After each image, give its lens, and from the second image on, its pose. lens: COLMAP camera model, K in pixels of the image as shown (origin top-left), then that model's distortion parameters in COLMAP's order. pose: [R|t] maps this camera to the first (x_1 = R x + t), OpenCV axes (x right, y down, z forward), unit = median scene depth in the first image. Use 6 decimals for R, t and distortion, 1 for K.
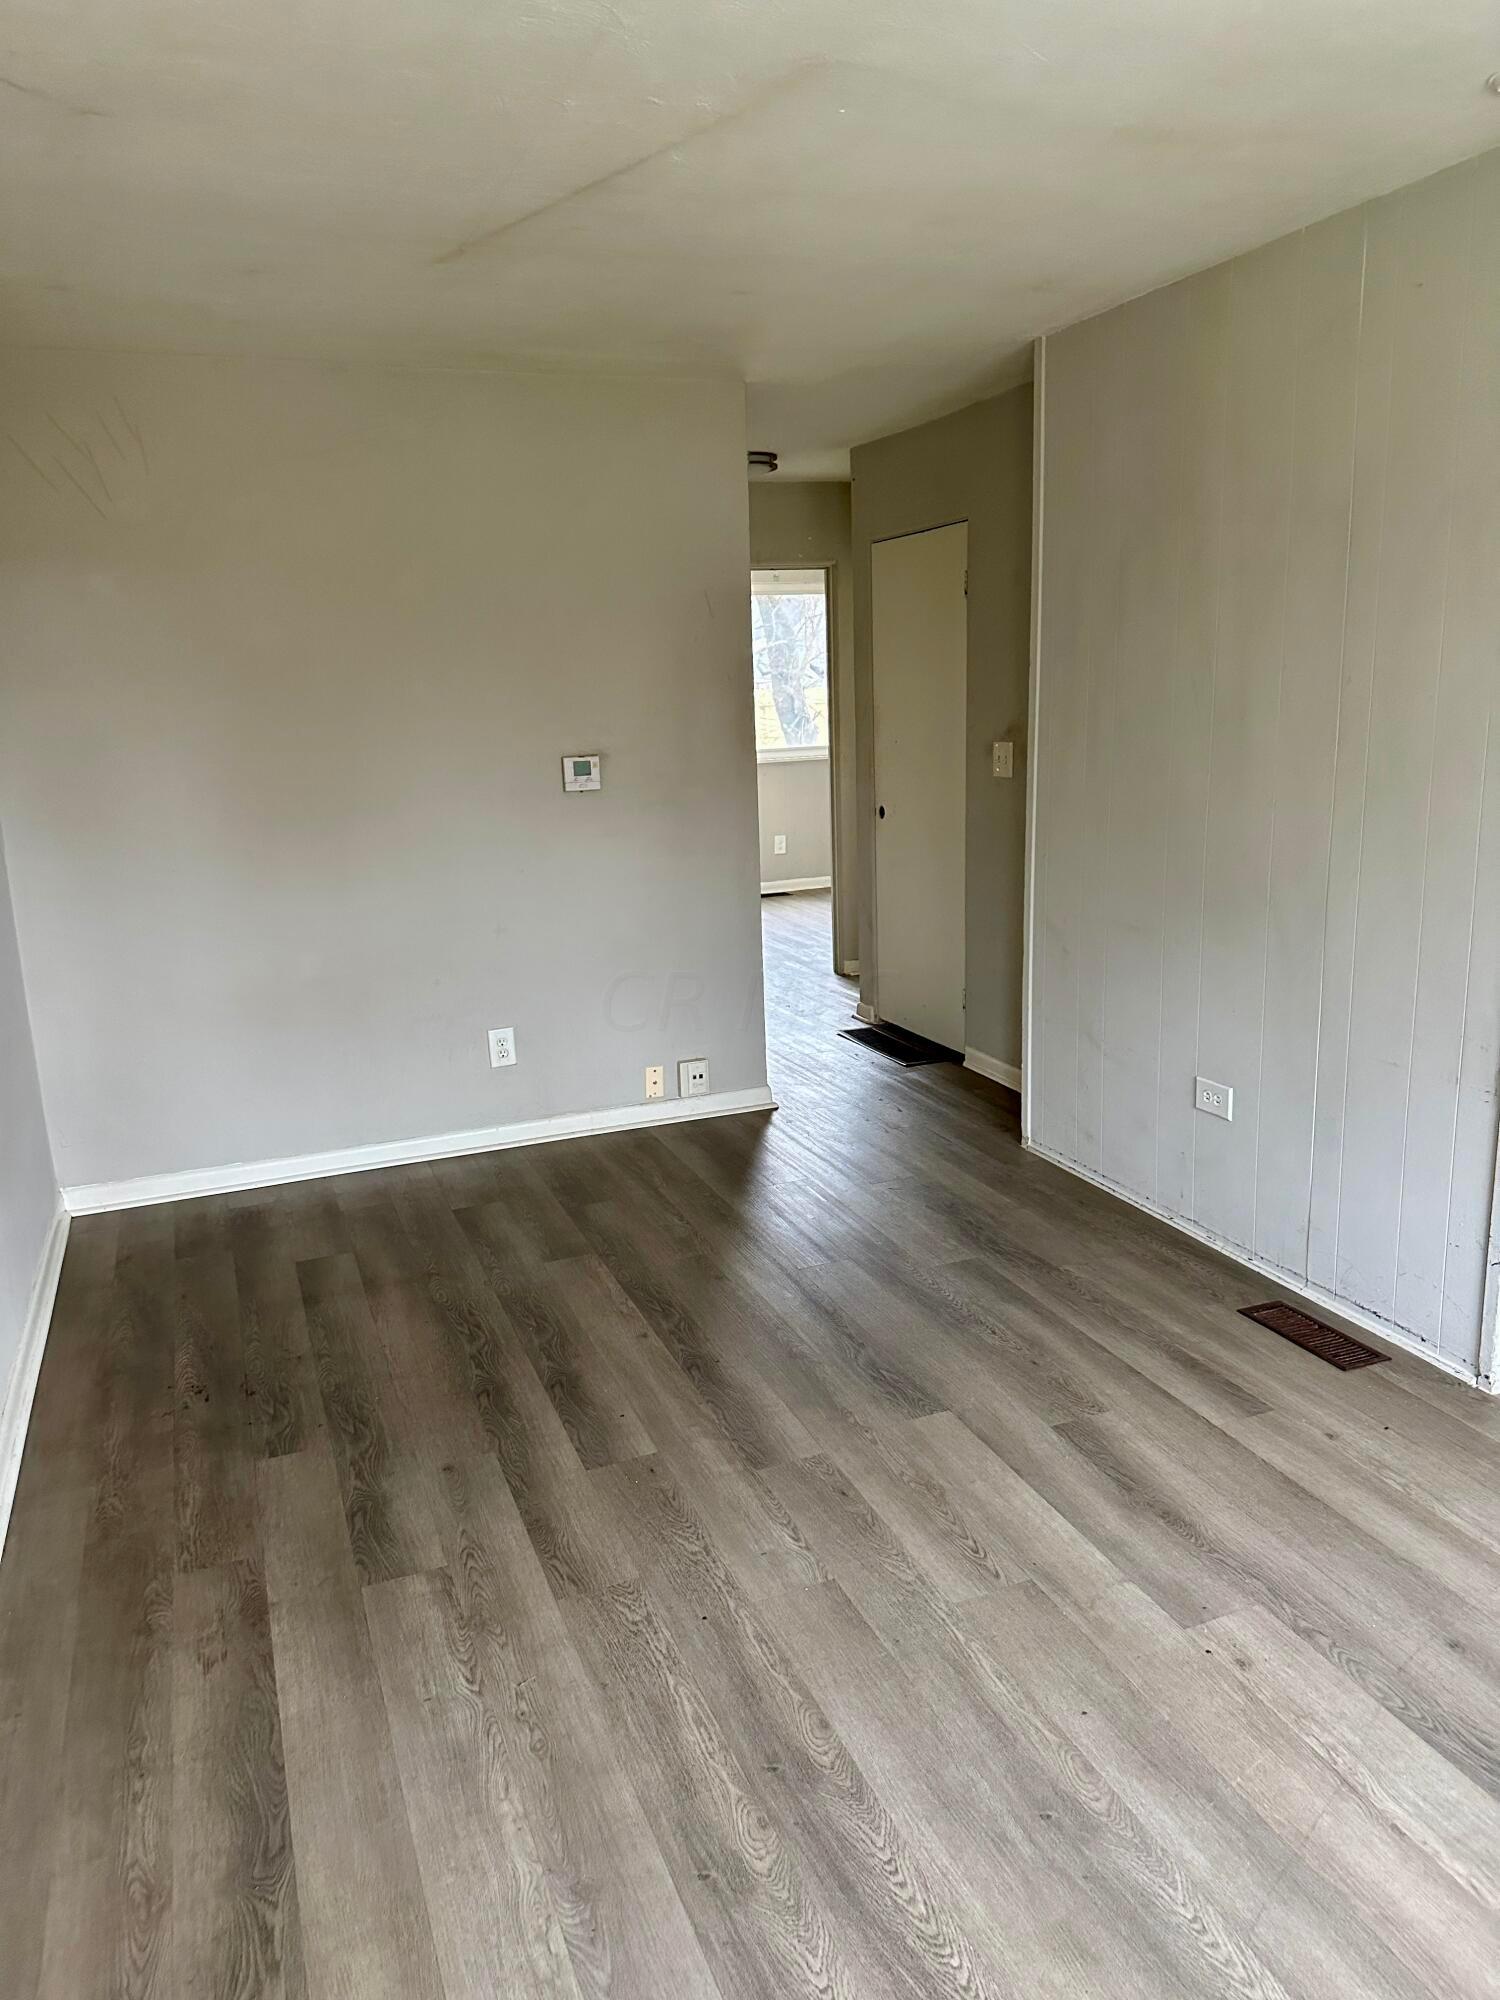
lens RADIAL K [[1383.0, 0, 744.3], [0, 1383.0, 1011.8], [0, 0, 1]] dist [0.108450, -0.149178]
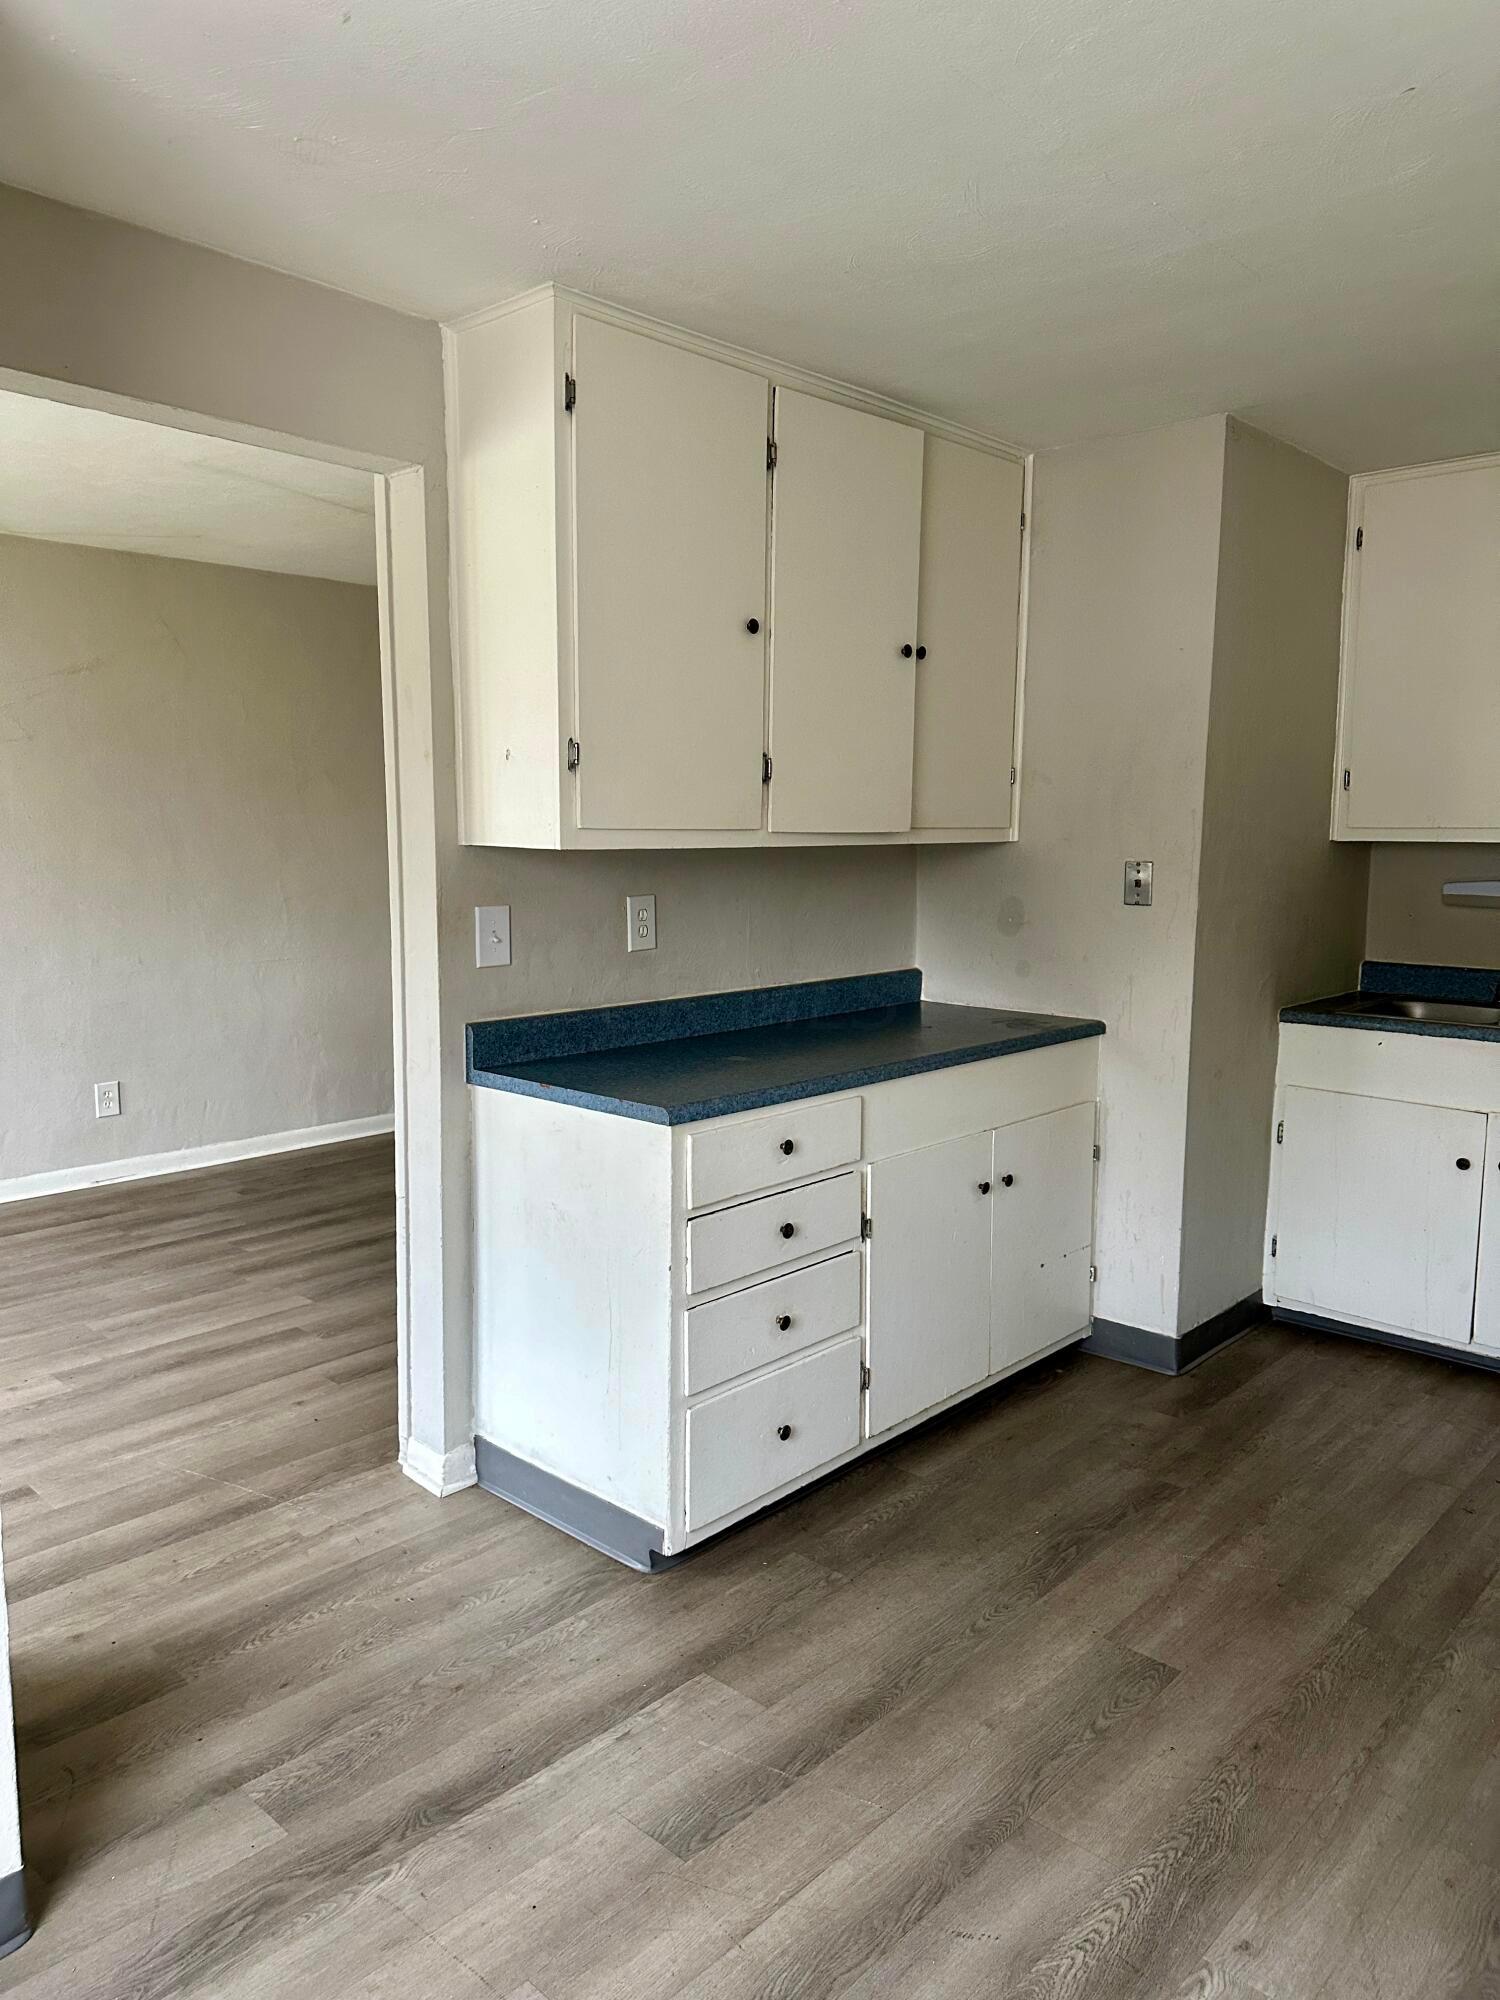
lens RADIAL K [[1383.0, 0, 744.3], [0, 1383.0, 1011.8], [0, 0, 1]] dist [0.108450, -0.149178]
pose [[0.421387, 0.158951, -0.892842, 1.720887], [-0.235869, 0.969847, 0.061339, -0.210610], [0.875670, 0.184747, 0.446172, 0.771085]]
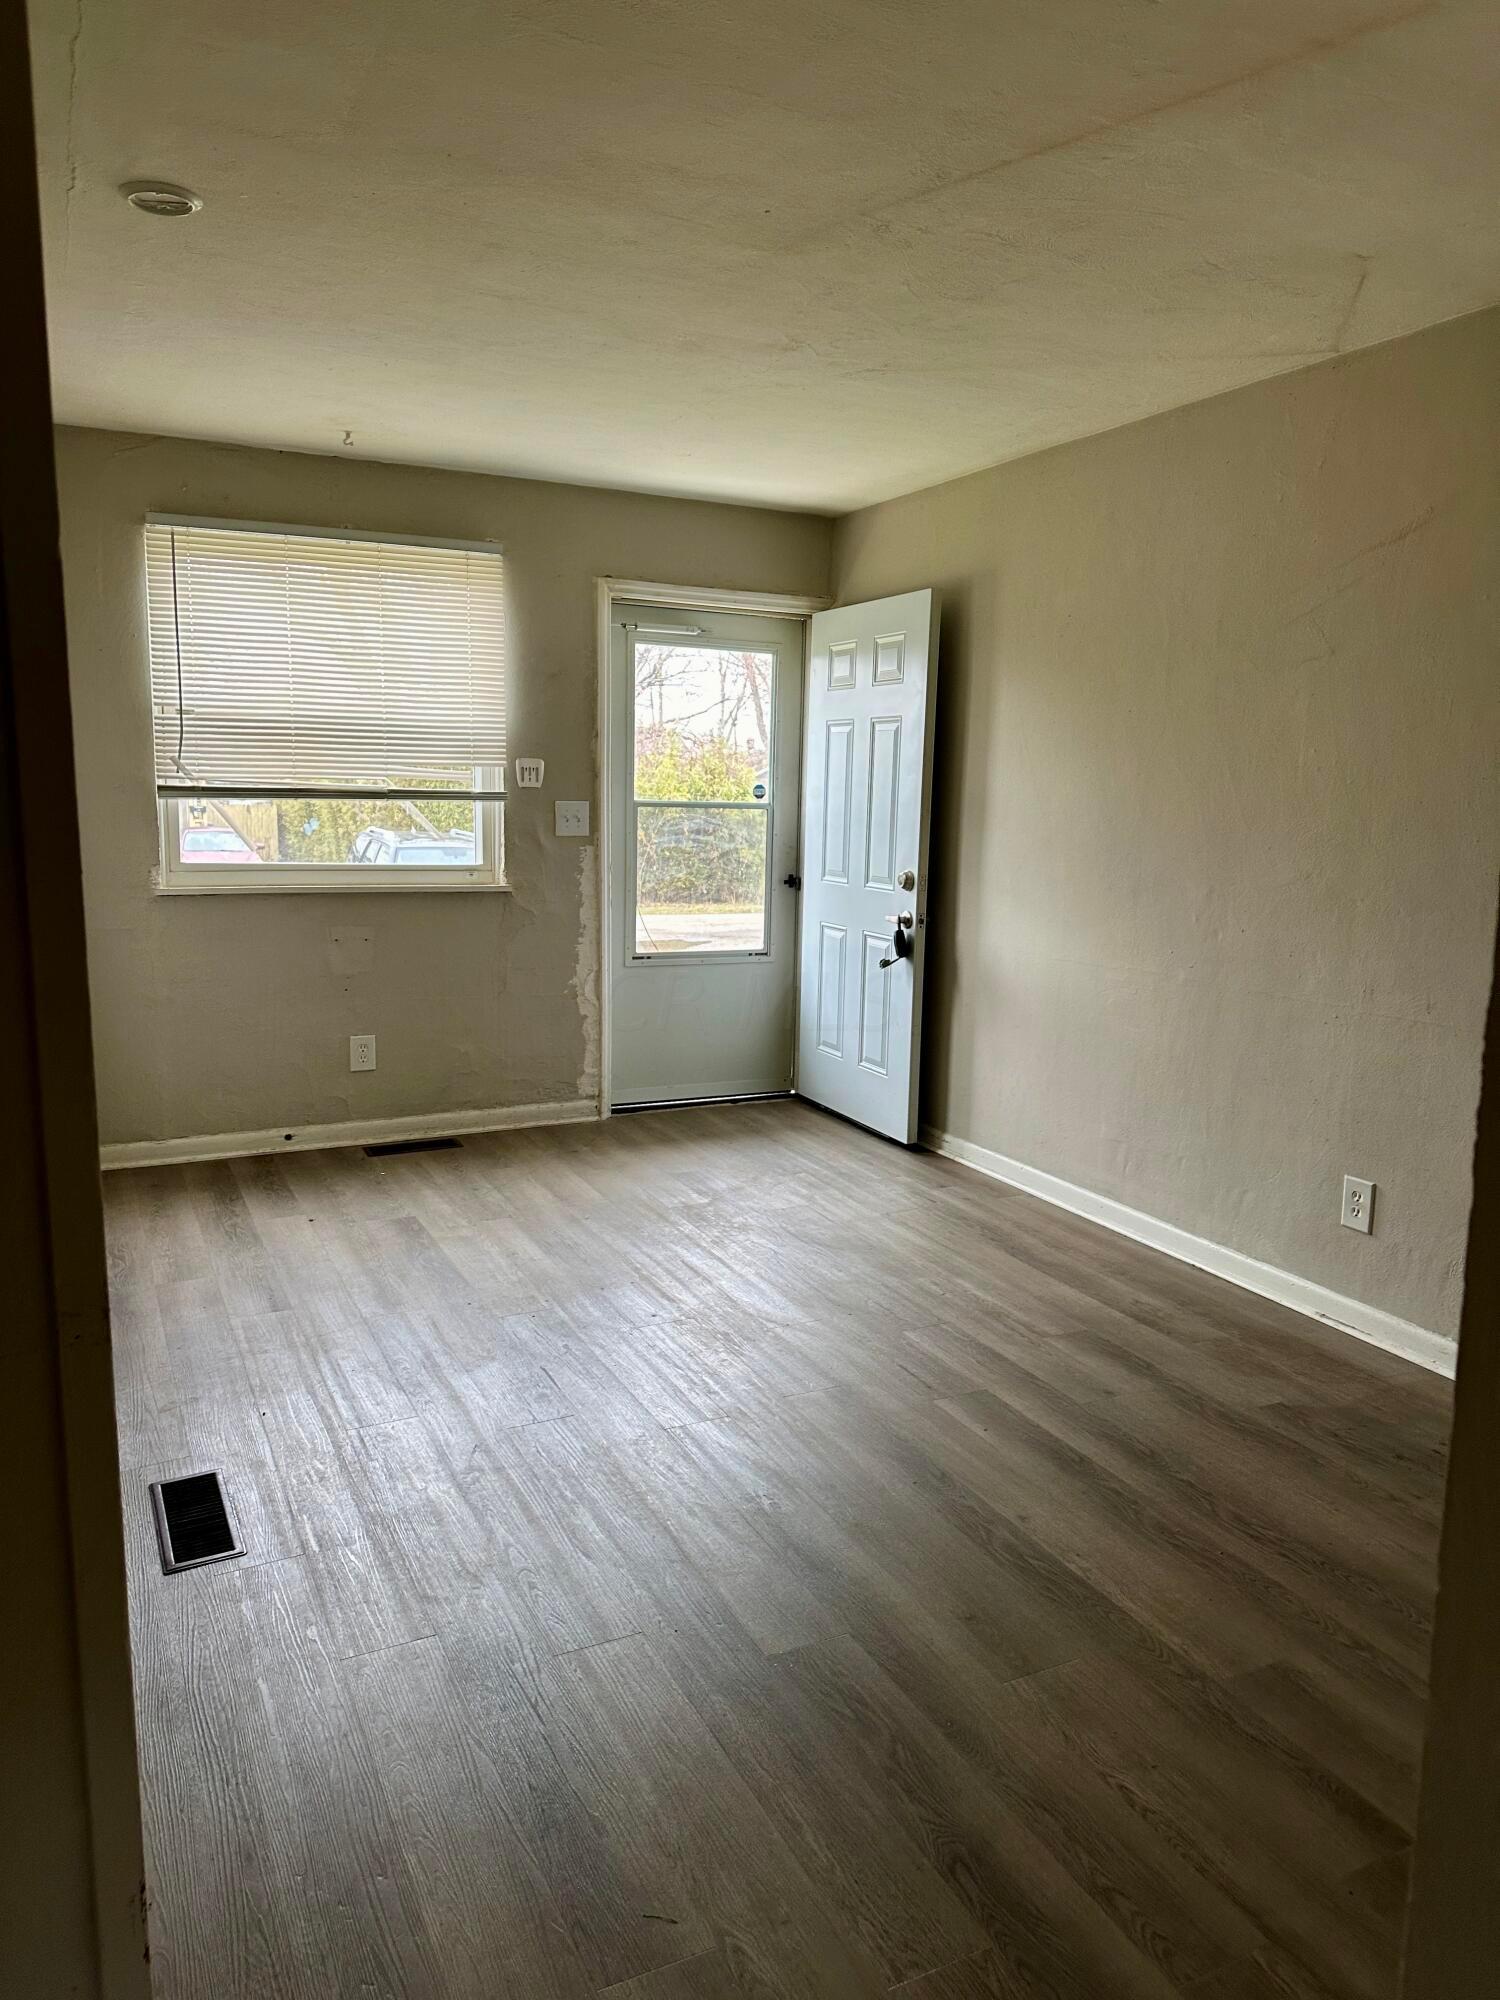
lens RADIAL K [[1383.0, 0, 744.3], [0, 1383.0, 1011.8], [0, 0, 1]] dist [0.108450, -0.149178]
pose [[-0.996645, 0.032885, -0.074943, 0.172460], [0.000847, 0.919813, 0.392355, -0.436998], [0.081836, 0.390976, -0.916756, 2.016021]]
